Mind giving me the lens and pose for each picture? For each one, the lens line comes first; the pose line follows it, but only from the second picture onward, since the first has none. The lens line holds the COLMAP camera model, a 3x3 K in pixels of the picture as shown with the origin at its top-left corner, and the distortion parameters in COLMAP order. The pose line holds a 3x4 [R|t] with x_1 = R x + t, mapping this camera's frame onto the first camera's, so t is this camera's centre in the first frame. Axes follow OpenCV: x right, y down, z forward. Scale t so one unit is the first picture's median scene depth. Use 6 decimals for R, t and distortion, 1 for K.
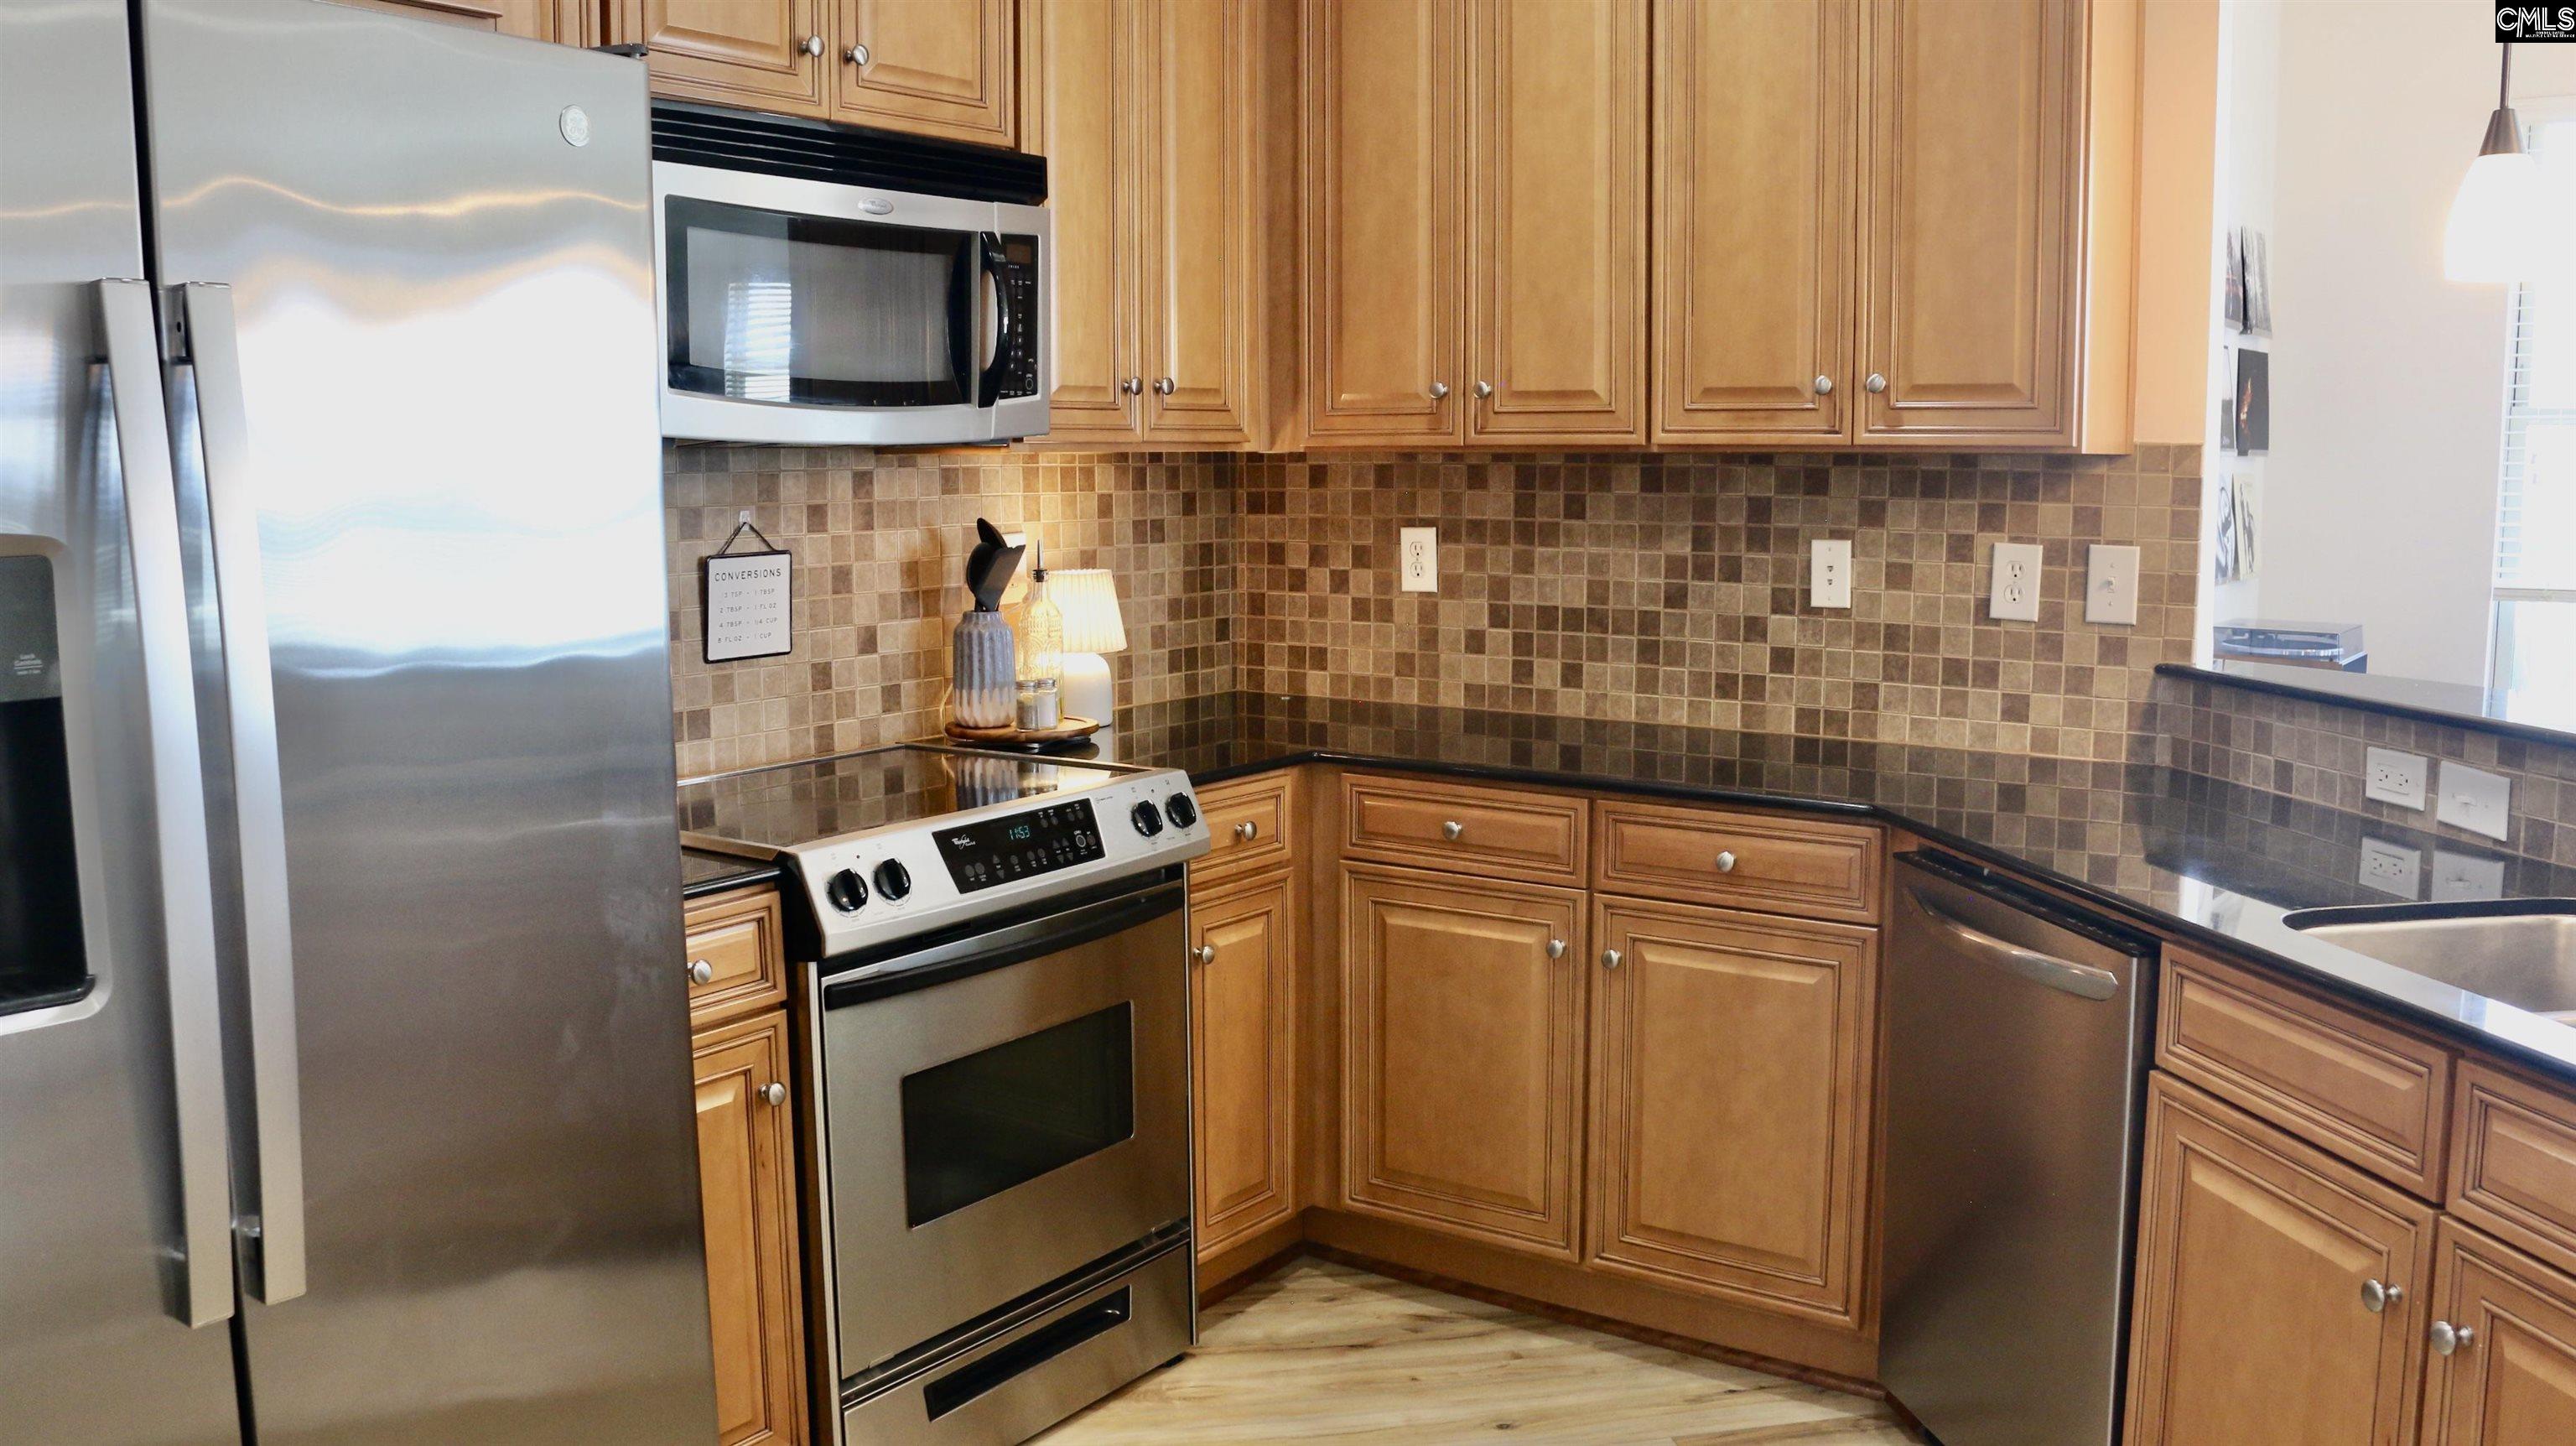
lens RADIAL K [[2111.8, 0, 1265.3], [0, 2111.8, 709.7], [0, 0, 1]] dist [-0.162407, 0.133509]
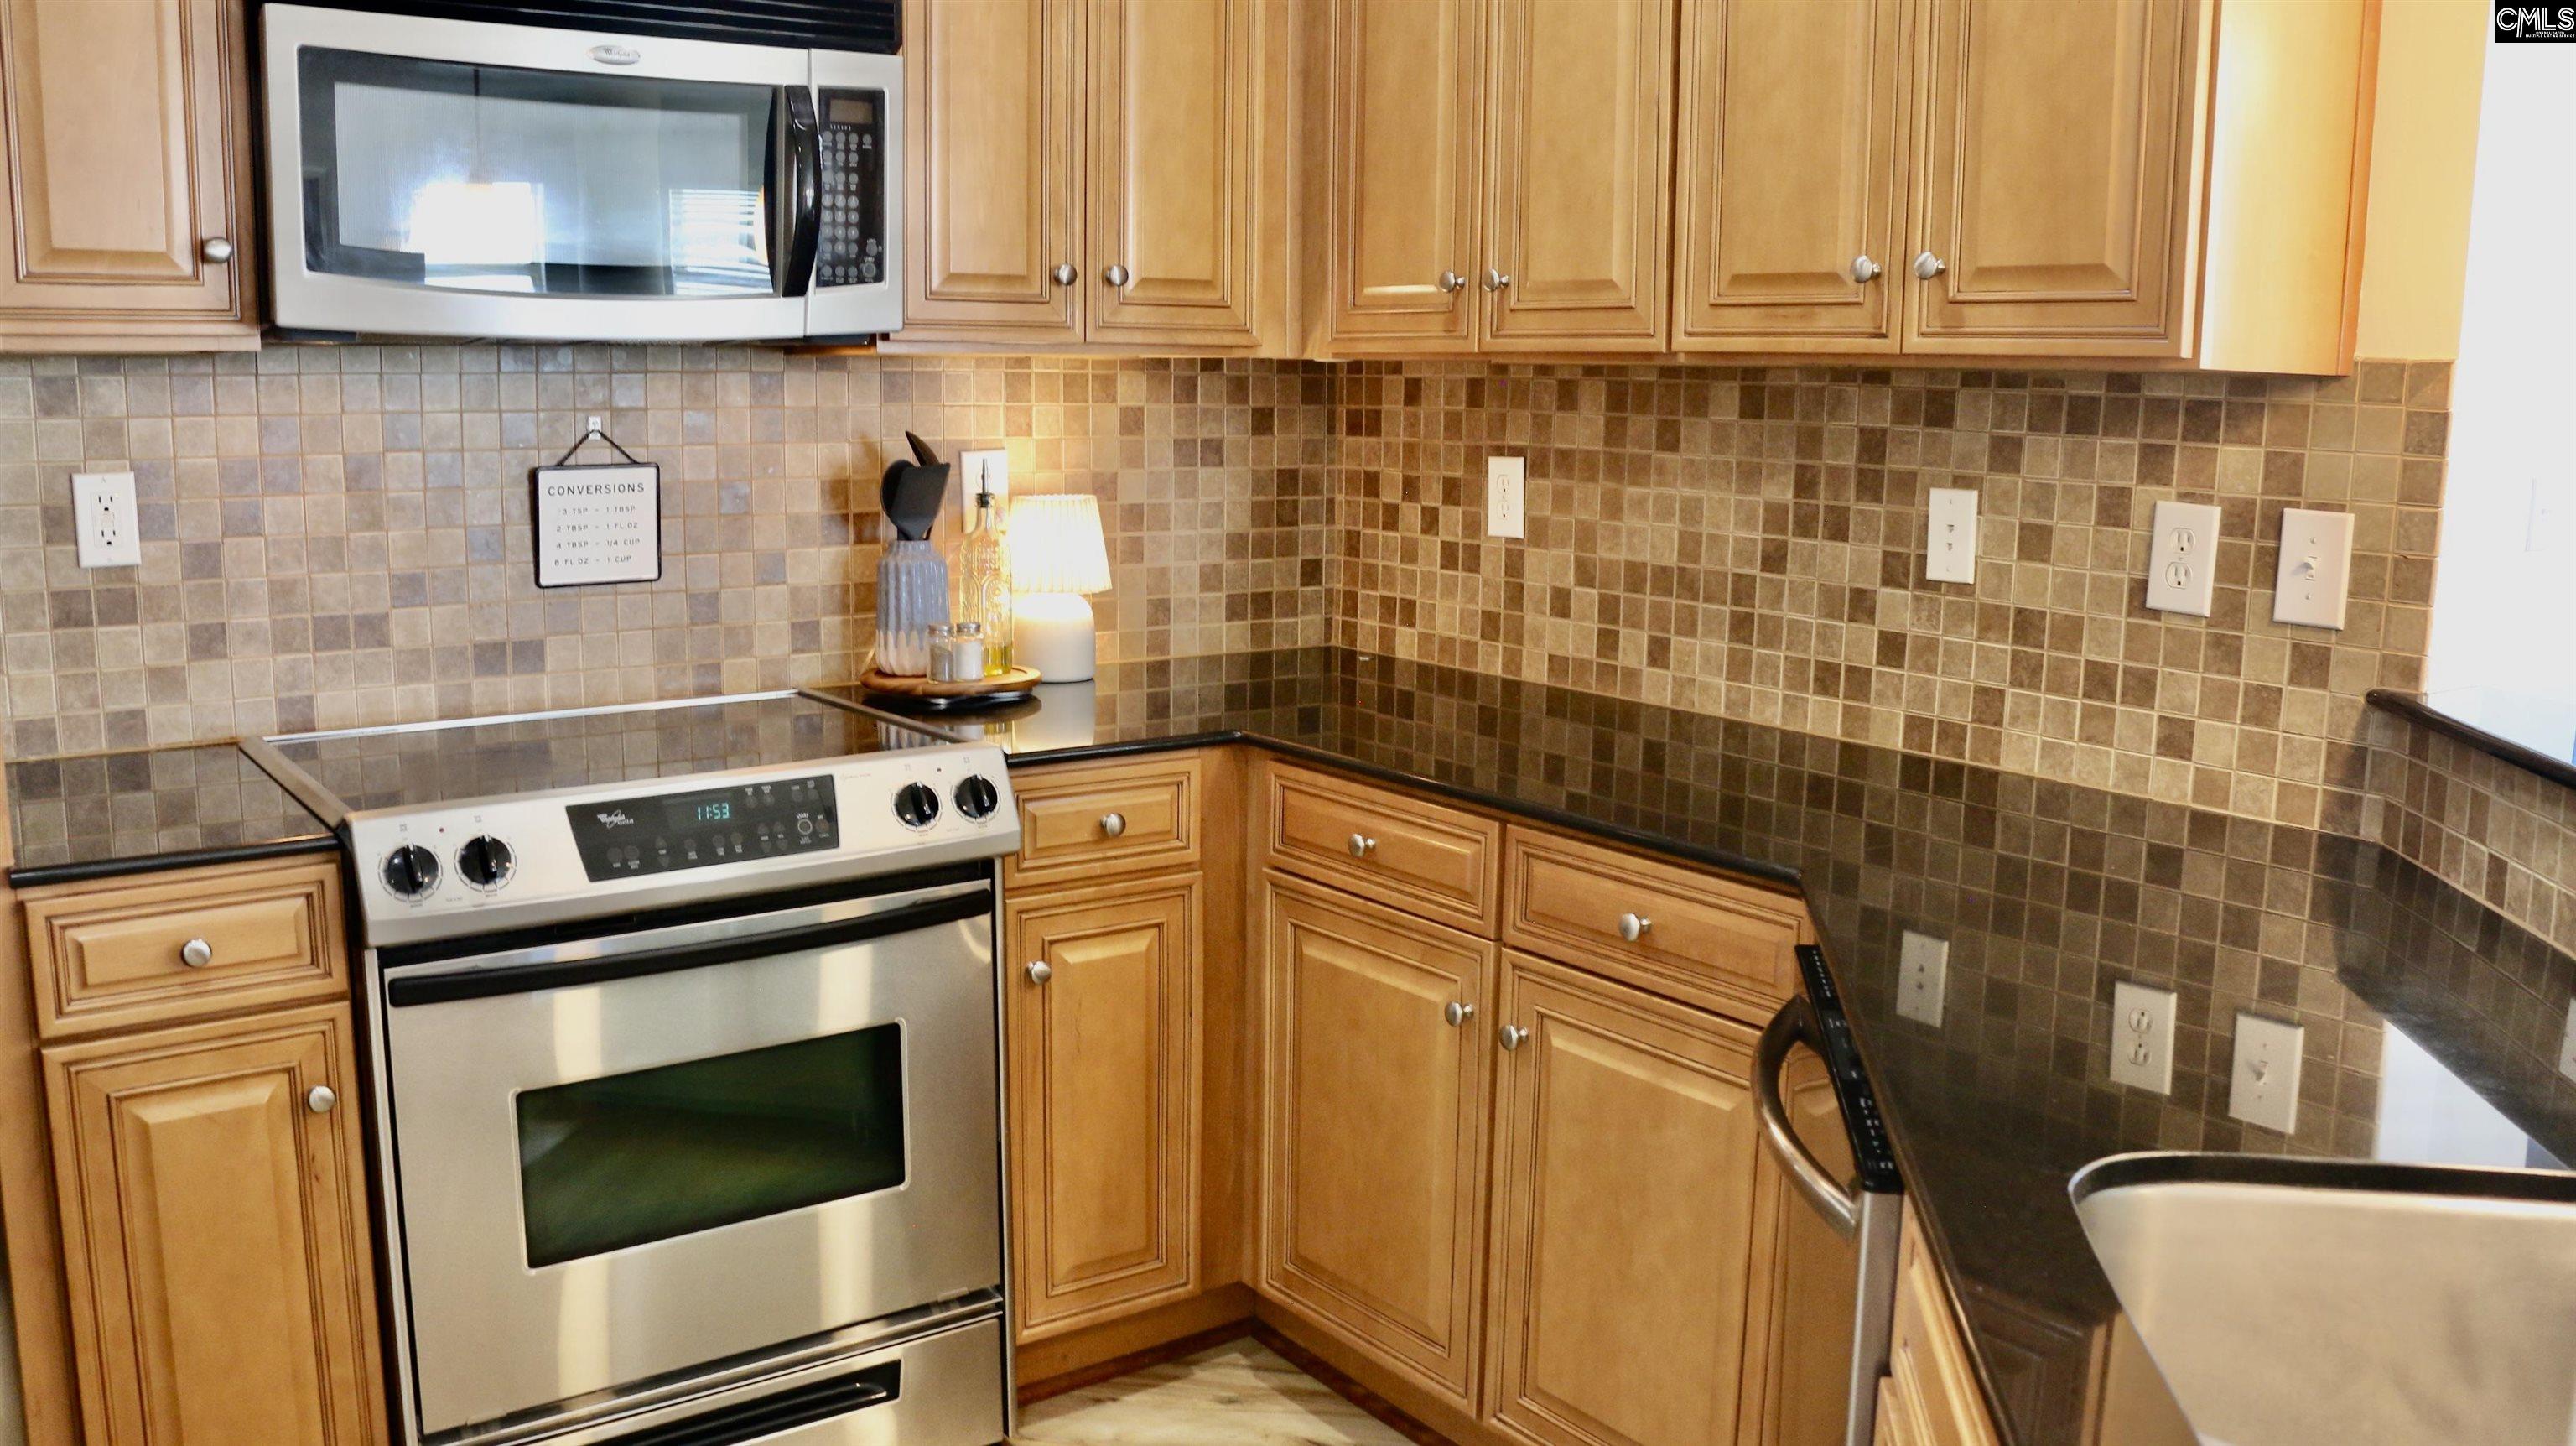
lens RADIAL K [[2111.8, 0, 1265.3], [0, 2111.8, 709.7], [0, 0, 1]] dist [-0.162407, 0.133509]
pose [[0.948205, 0.064818, -0.310975, 0.285950], [-0.053575, 0.997569, 0.044571, -0.024907], [0.313108, -0.025602, 0.949372, 0.244461]]
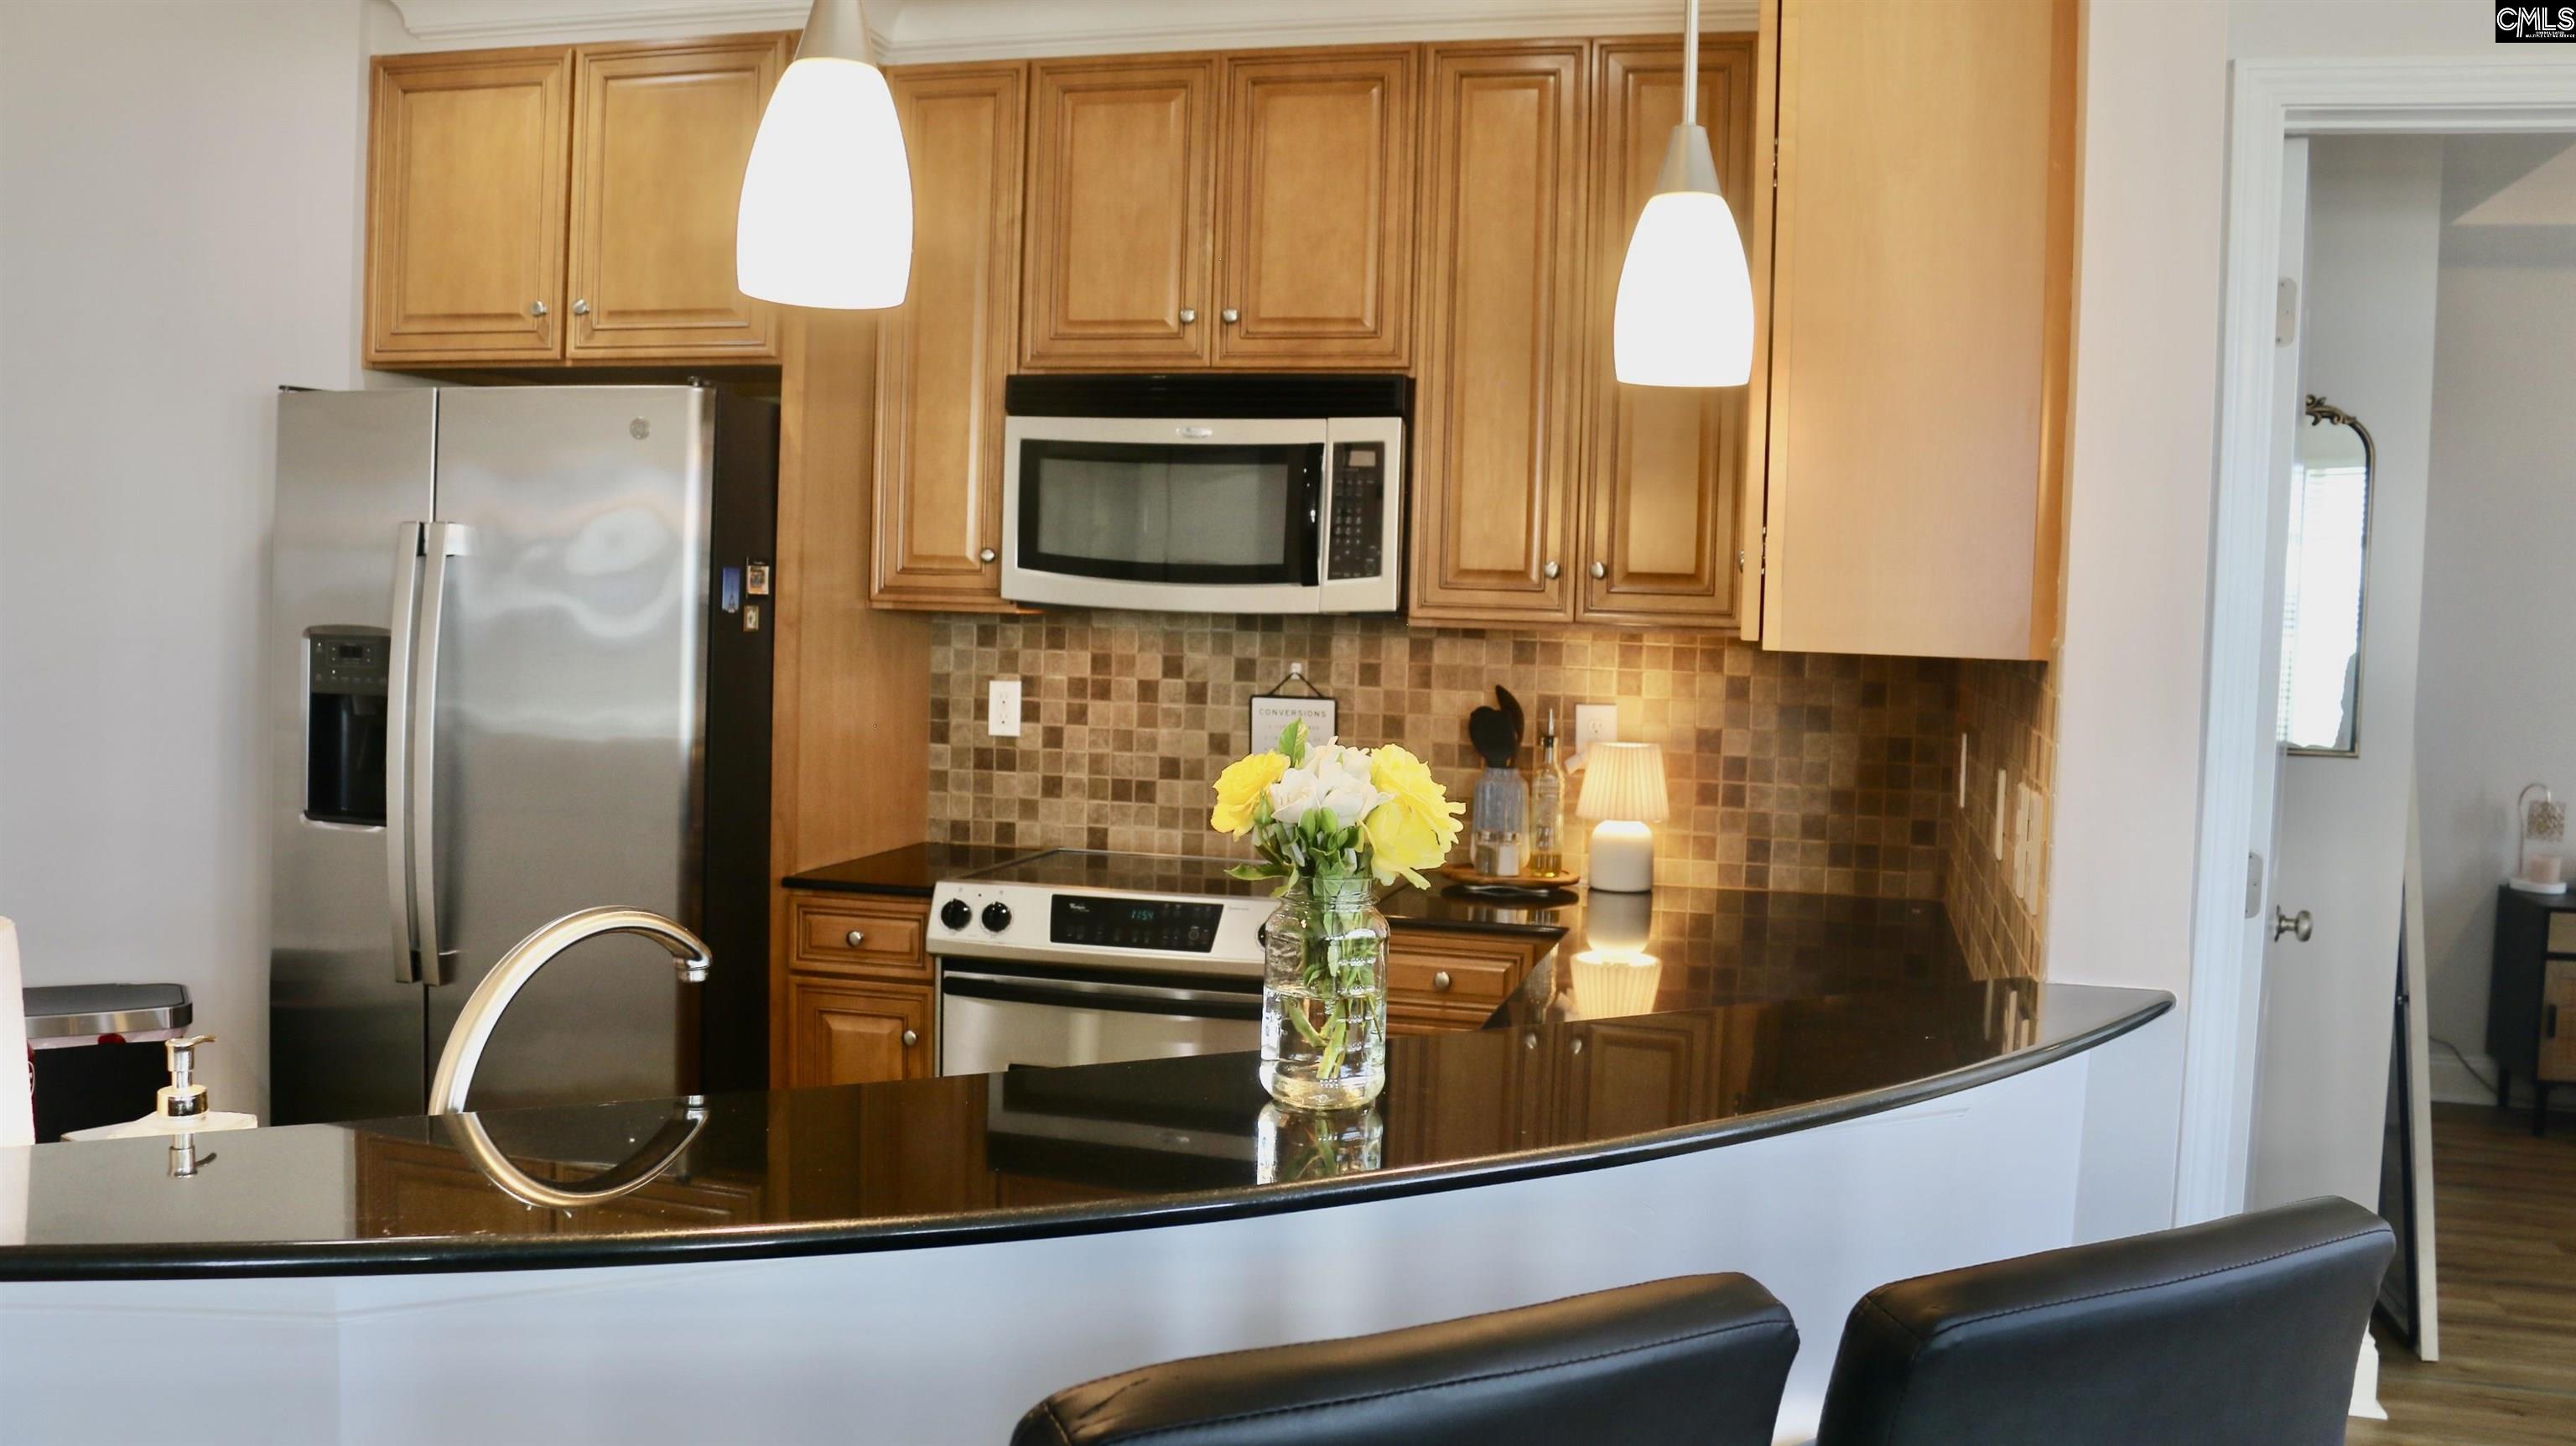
lens RADIAL K [[2111.8, 0, 1265.3], [0, 2111.8, 709.7], [0, 0, 1]] dist [-0.162407, 0.133509]
pose [[0.344153, 0.062553, -0.936828, 0.924696], [-0.144059, 0.989482, 0.013148, -0.077812], [0.927796, 0.130433, 0.349544, 0.507056]]
